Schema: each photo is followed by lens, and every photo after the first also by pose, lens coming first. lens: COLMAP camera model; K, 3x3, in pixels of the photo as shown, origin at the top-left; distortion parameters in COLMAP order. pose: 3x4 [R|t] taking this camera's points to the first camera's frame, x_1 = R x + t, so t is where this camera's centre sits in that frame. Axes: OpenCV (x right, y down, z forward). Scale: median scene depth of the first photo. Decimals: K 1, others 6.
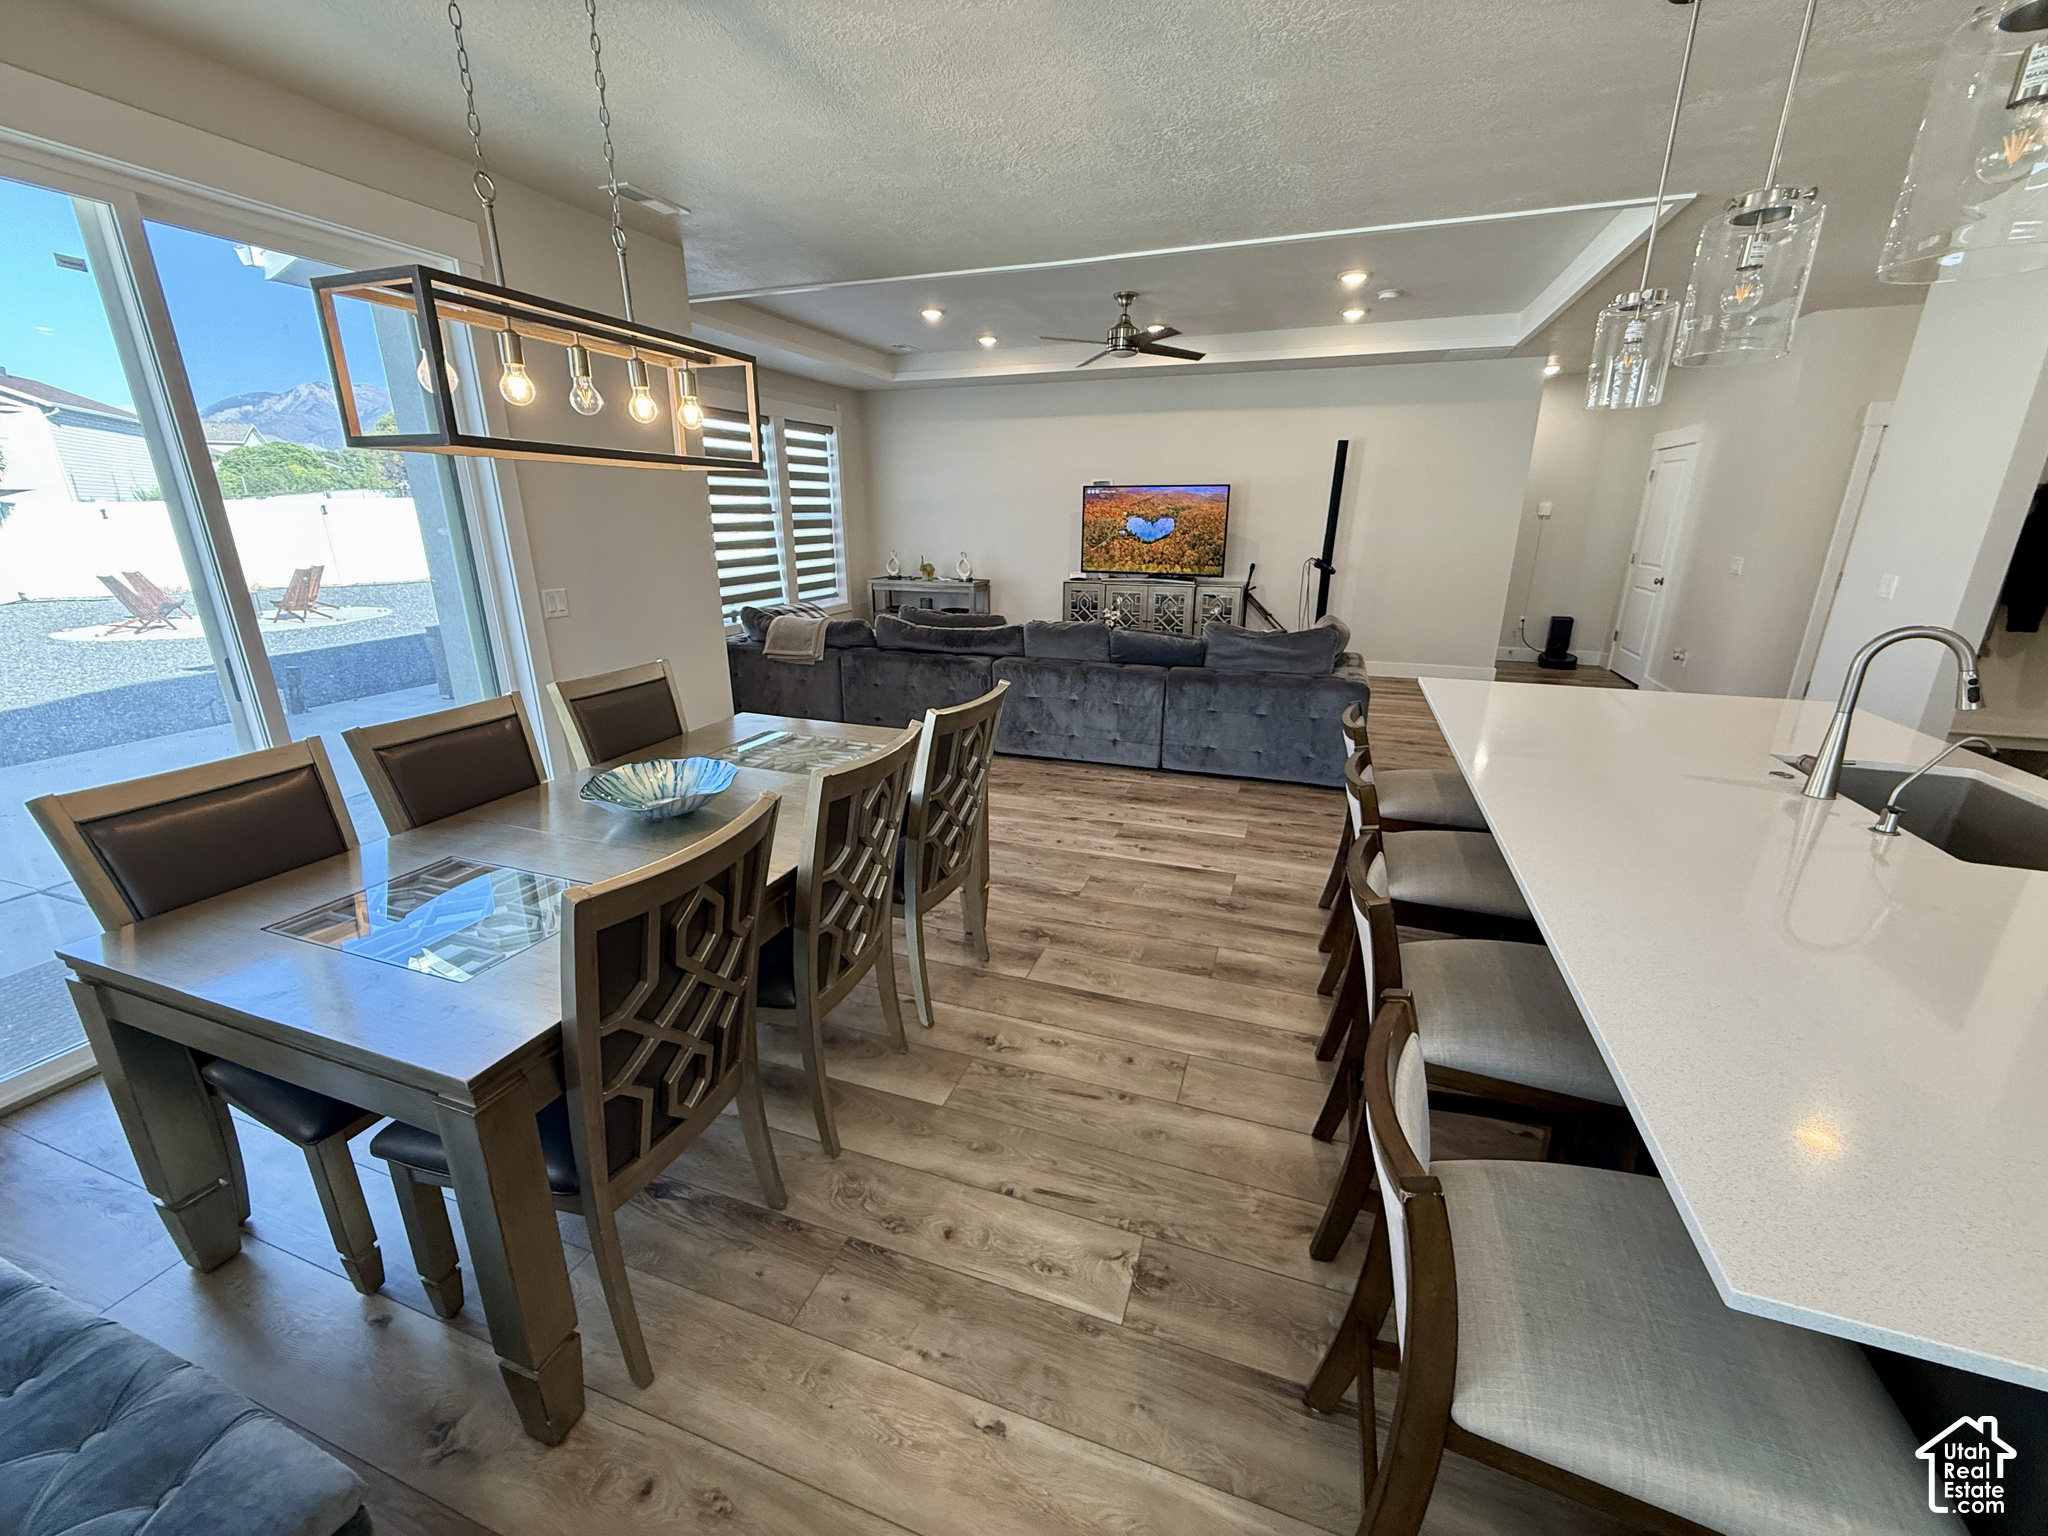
lens RADIAL K [[816.3, 0, 1018.5], [0, 816.3, 769.9], [0, 0, 1]] dist [0.000927, -0.000158]
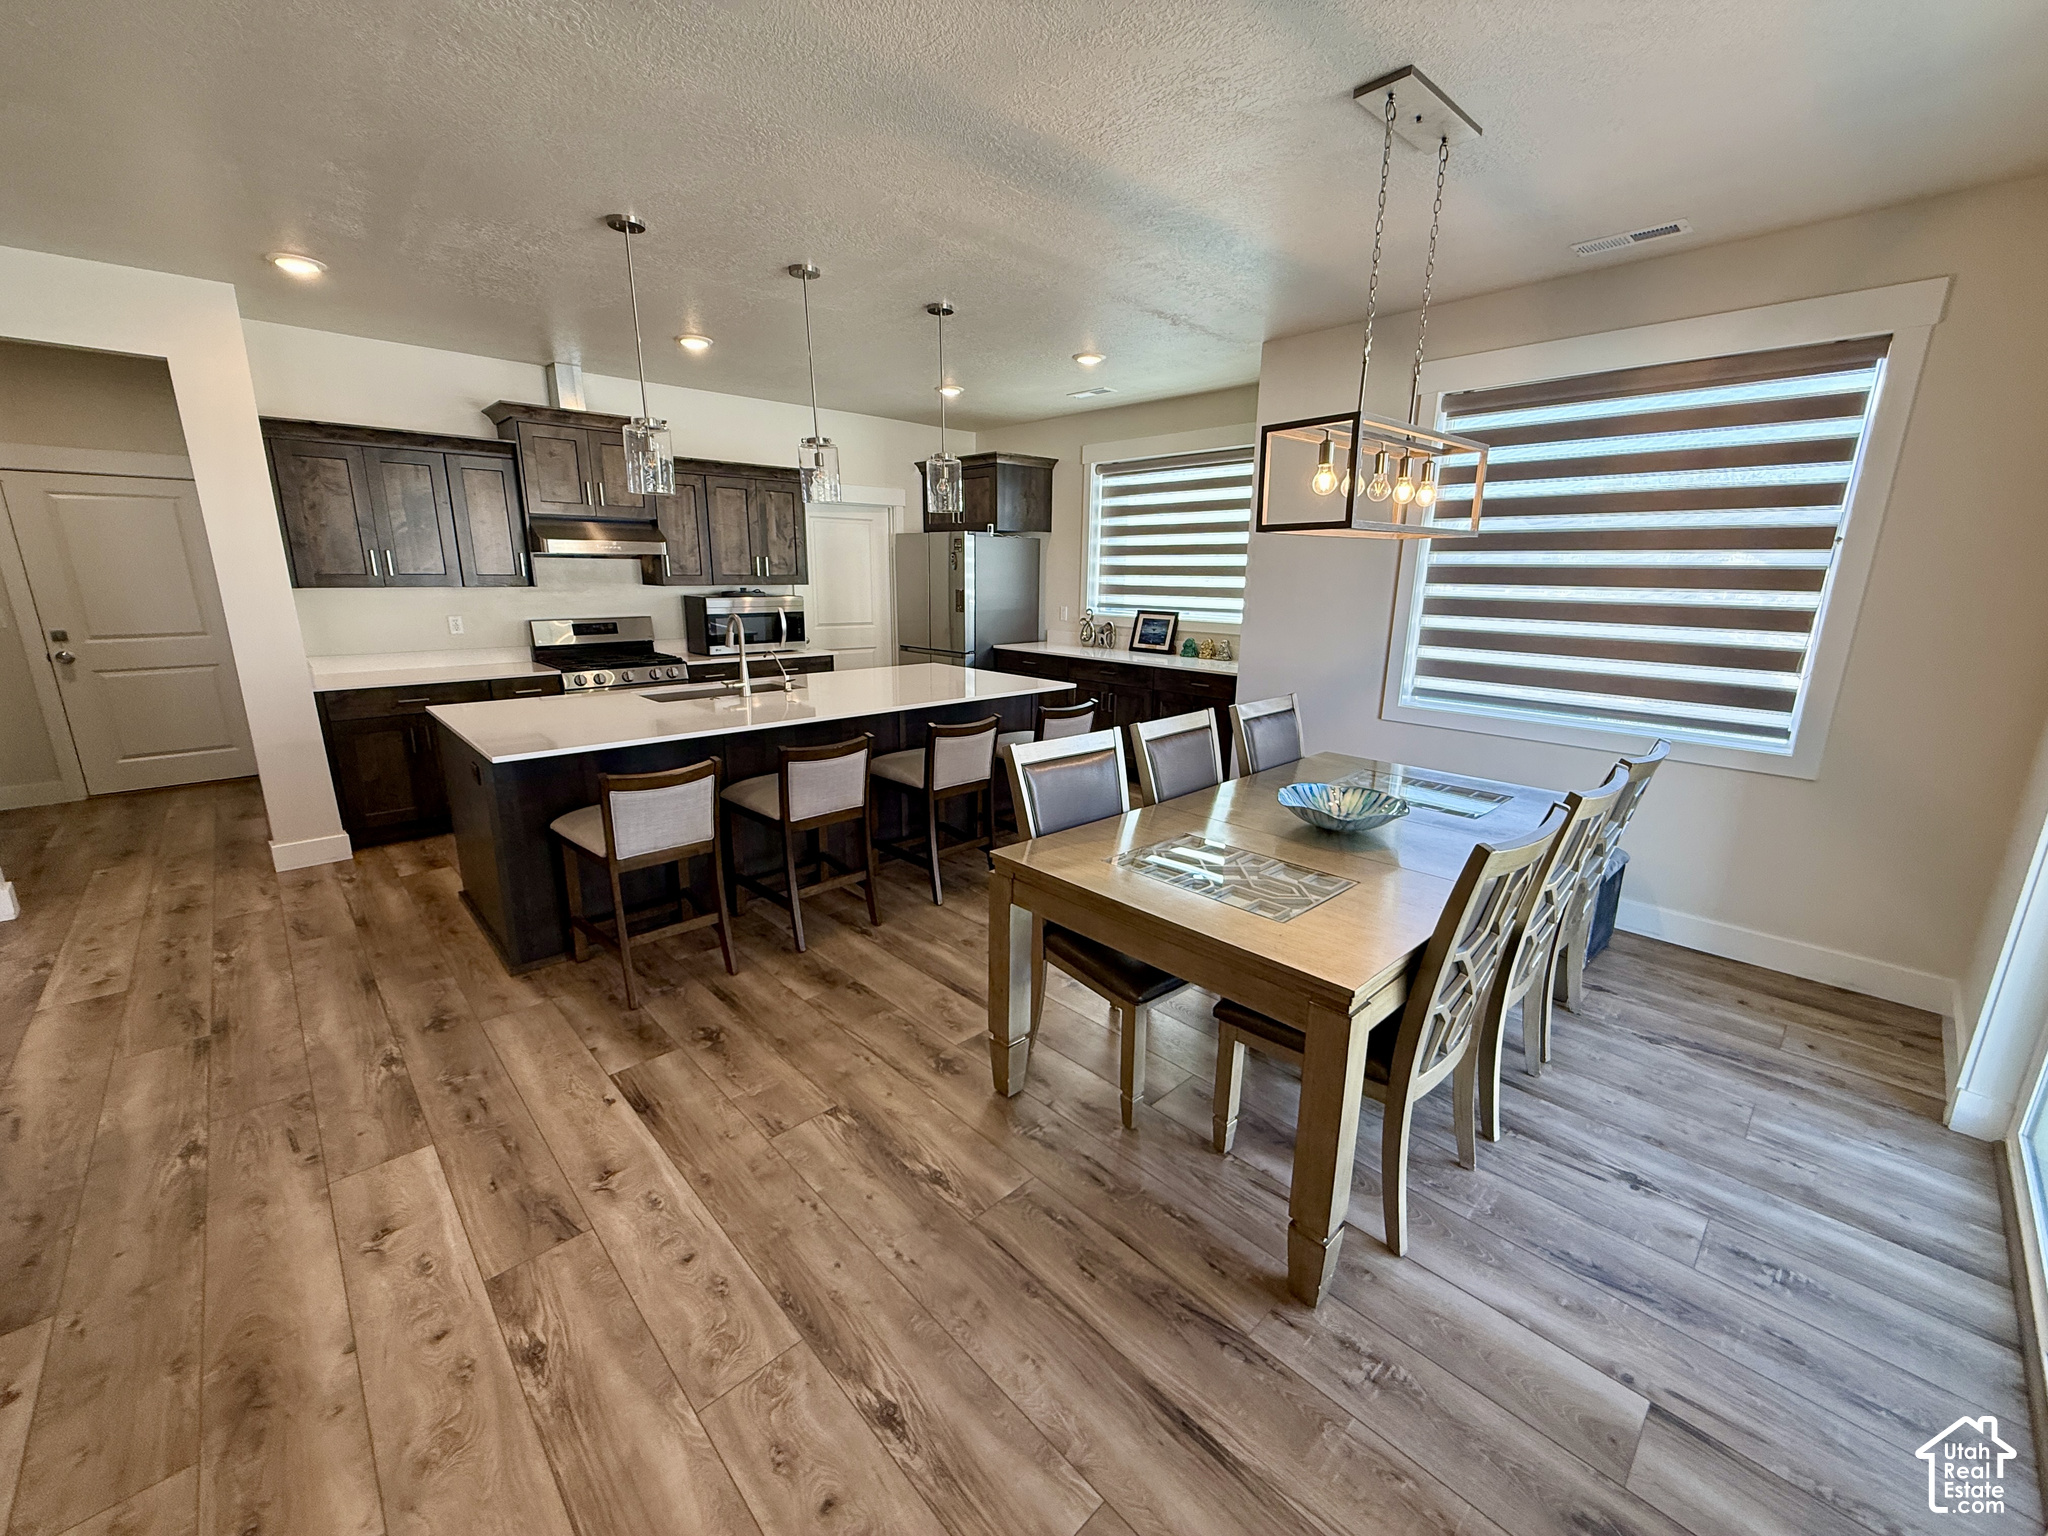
lens RADIAL K [[816.3, 0, 1019.5], [0, 816.3, 770.2], [0, 0, 1]] dist [0.000927, -0.000158]
pose [[-0.891663, -0.117935, 0.437067, -0.207562], [0.127809, 0.860612, 0.492963, -0.256419], [-0.434283, 0.495418, -0.752303, 0.804505]]
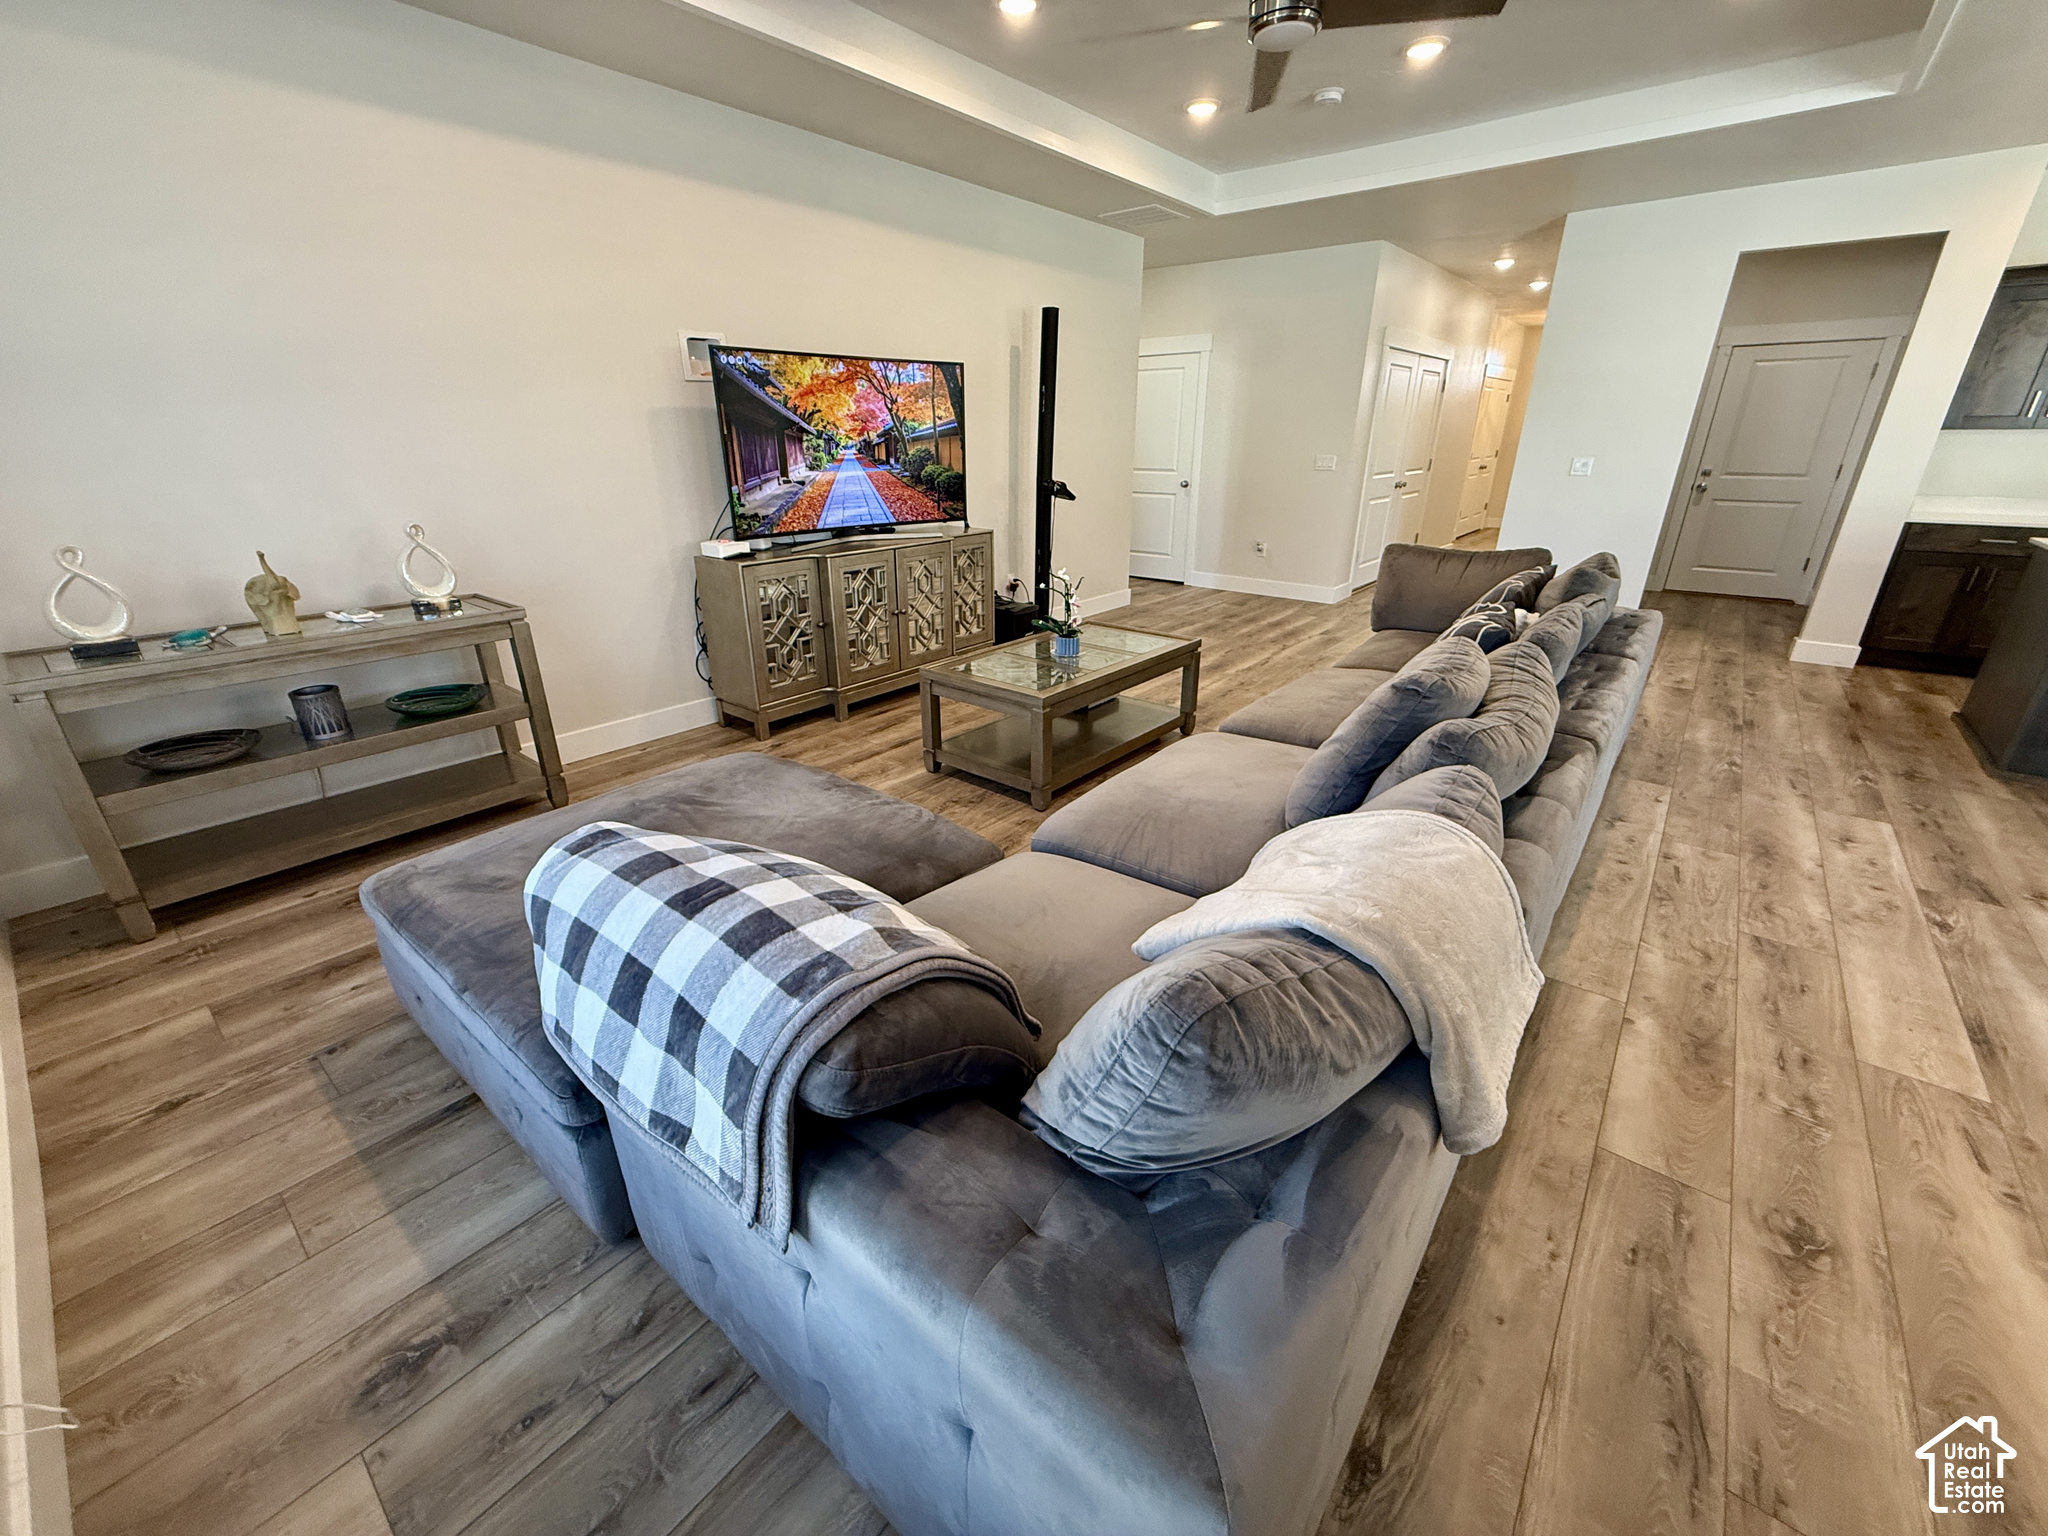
lens RADIAL K [[816.3, 0, 1018.5], [0, 816.3, 770.6], [0, 0, 1]] dist [0.000927, -0.000158]
pose [[0.338536, -0.361281, 0.868832, -0.477774], [0.289420, 0.918570, 0.269192, -0.298415], [-0.895337, 0.160327, 0.415531, 1.017142]]
